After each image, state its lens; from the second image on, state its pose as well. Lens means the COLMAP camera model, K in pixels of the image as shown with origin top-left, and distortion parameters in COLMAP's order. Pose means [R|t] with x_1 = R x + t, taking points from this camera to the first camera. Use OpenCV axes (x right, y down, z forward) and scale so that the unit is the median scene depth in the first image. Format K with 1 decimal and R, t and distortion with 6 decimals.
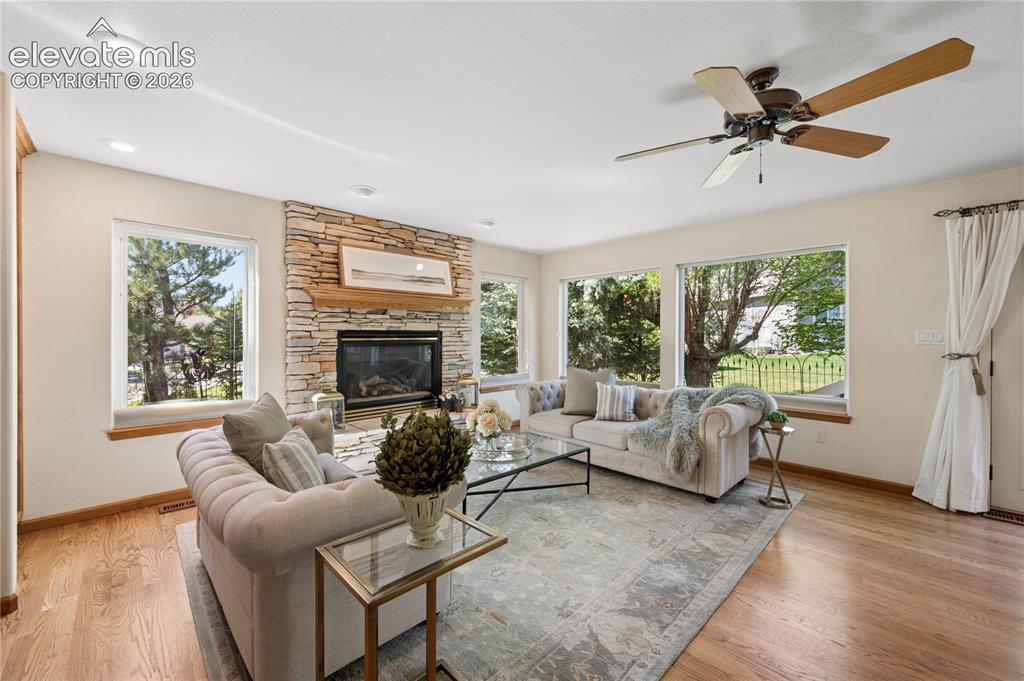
lens RADIAL K [[405.0, 0, 511.2], [0, 405.0, 336.1], [0, 0, 1]] dist [-0.001508, -0.000232]
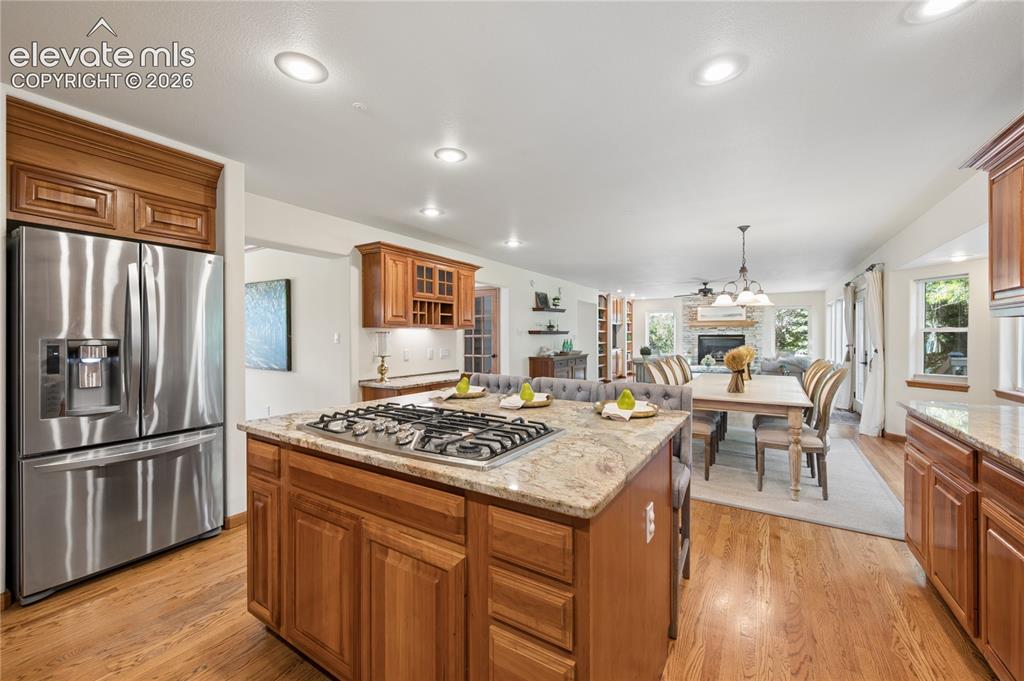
lens RADIAL K [[405.0, 0, 511.2], [0, 405.0, 336.1], [0, 0, 1]] dist [-0.001508, -0.000232]
pose [[0.237504, 0.000178, -0.971386, 2.232767], [-0.000641, 1.000000, 0.000027, -0.004082], [0.971386, 0.000616, 0.237504, -1.123971]]
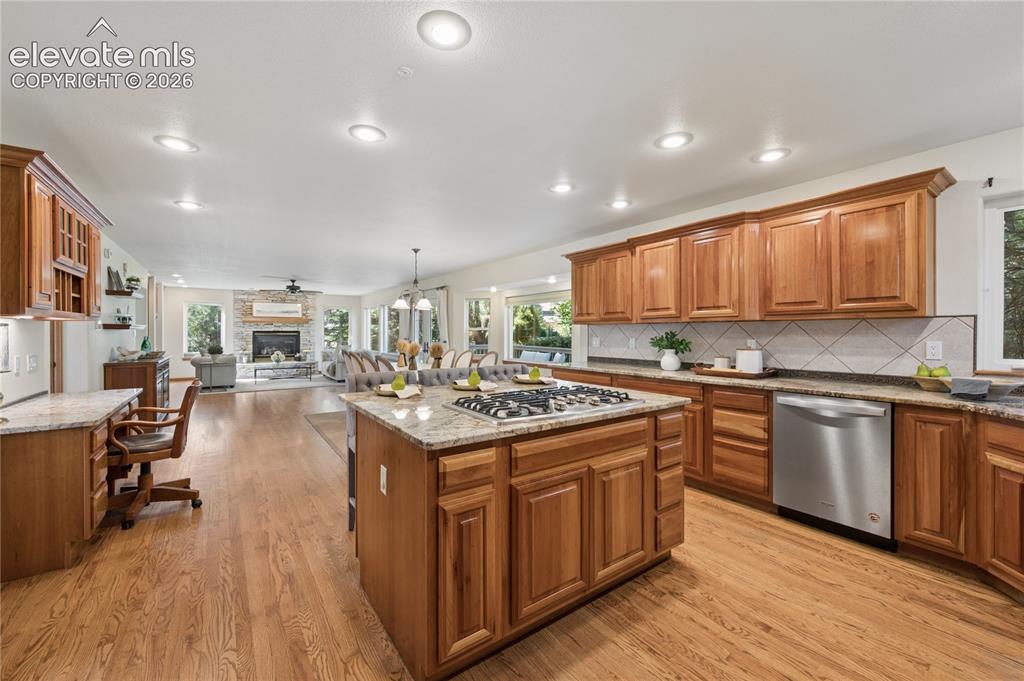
lens RADIAL K [[405.0, 0, 511.2], [0, 405.0, 336.1], [0, 0, 1]] dist [-0.001508, -0.000232]
pose [[0.988885, 0.004205, -0.148624, 1.864031], [-0.003155, 0.999968, 0.007298, -0.003774], [0.148650, -0.006748, 0.988867, -1.631174]]
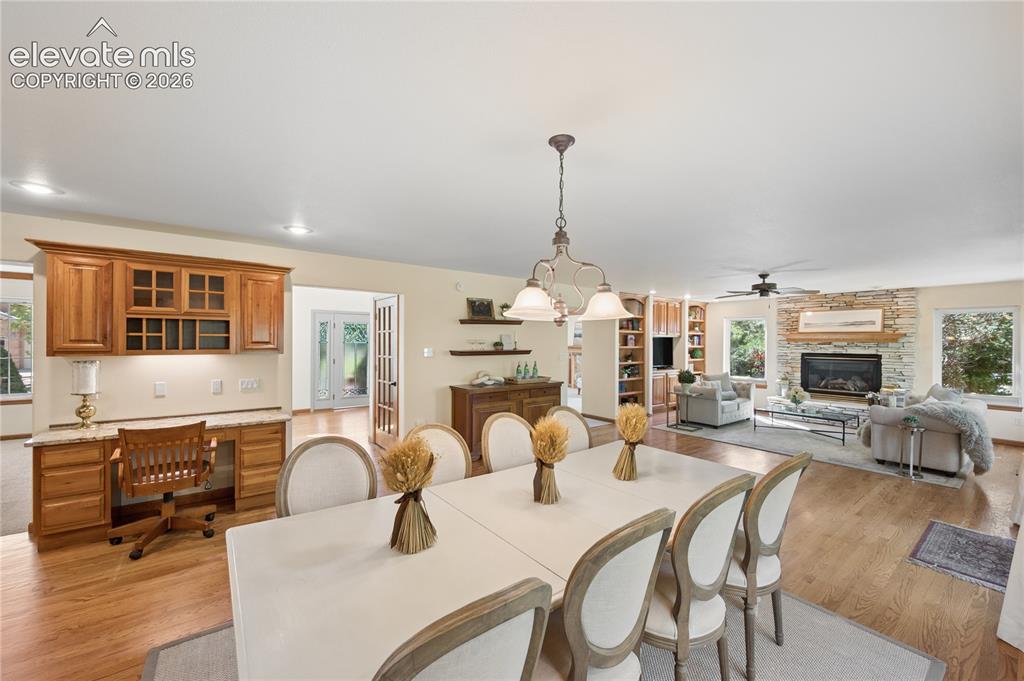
lens RADIAL K [[401.8, 0, 512.0], [0, 401.8, 340.5], [0, 0, 1]] dist [0.000576, -0.000036]
pose [[-0.113994, -0.001746, -0.993480, 1.788549], [-0.007842, 0.999969, -0.000858, -0.063840], [0.993451, 0.007693, -0.114004, -0.244079]]
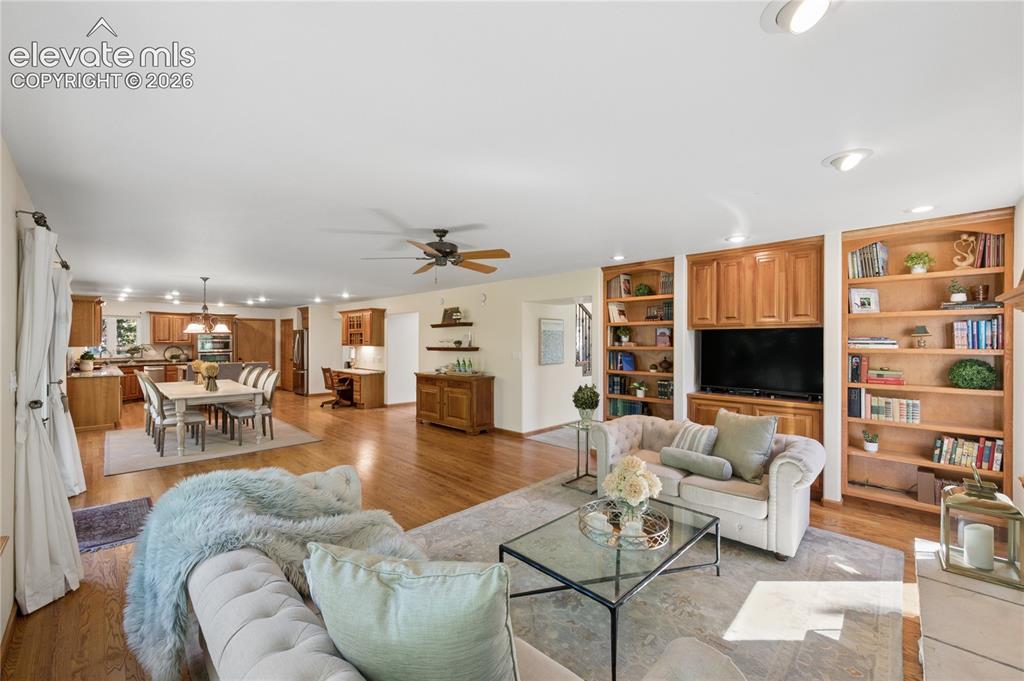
lens RADIAL K [[405.0, 0, 511.2], [0, 405.0, 336.1], [0, 0, 1]] dist [-0.001508, -0.000232]
pose [[-0.999457, 0.001089, -0.032940, 0.168435], [0.001373, 0.999962, -0.008624, -0.064618], [0.032929, -0.008665, -0.999420, 1.371667]]
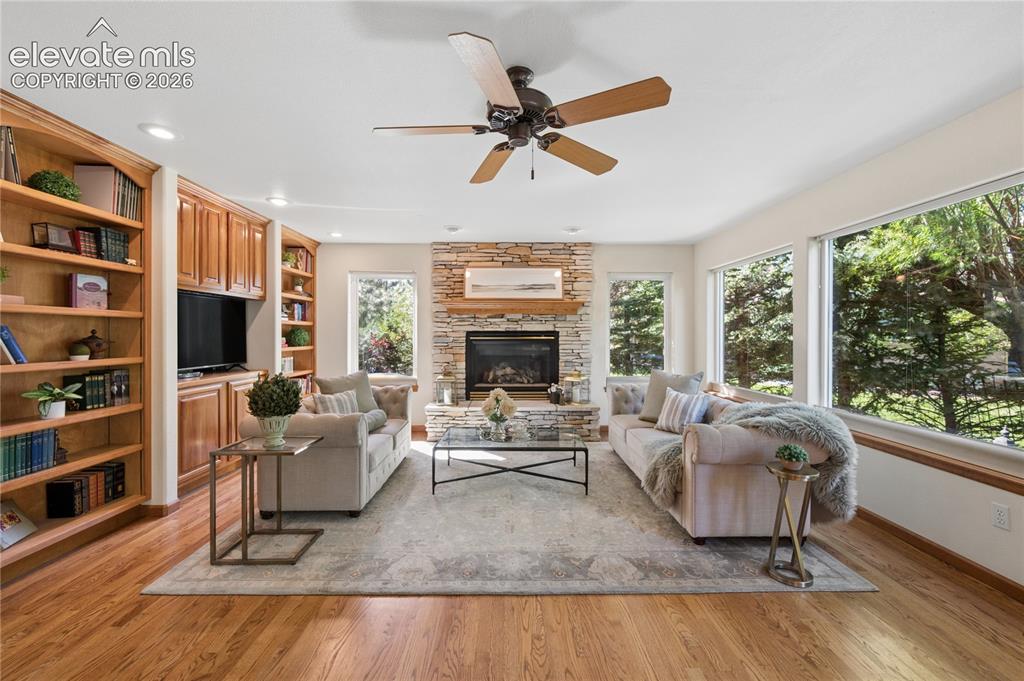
lens RADIAL K [[405.0, 0, 511.2], [0, 405.0, 336.1], [0, 0, 1]] dist [-0.001508, -0.000232]
pose [[0.725614, 0.003200, -0.688094, 0.603452], [-0.001581, 0.999994, 0.002983, -0.002154], [0.688100, -0.001076, 0.725615, 0.124991]]
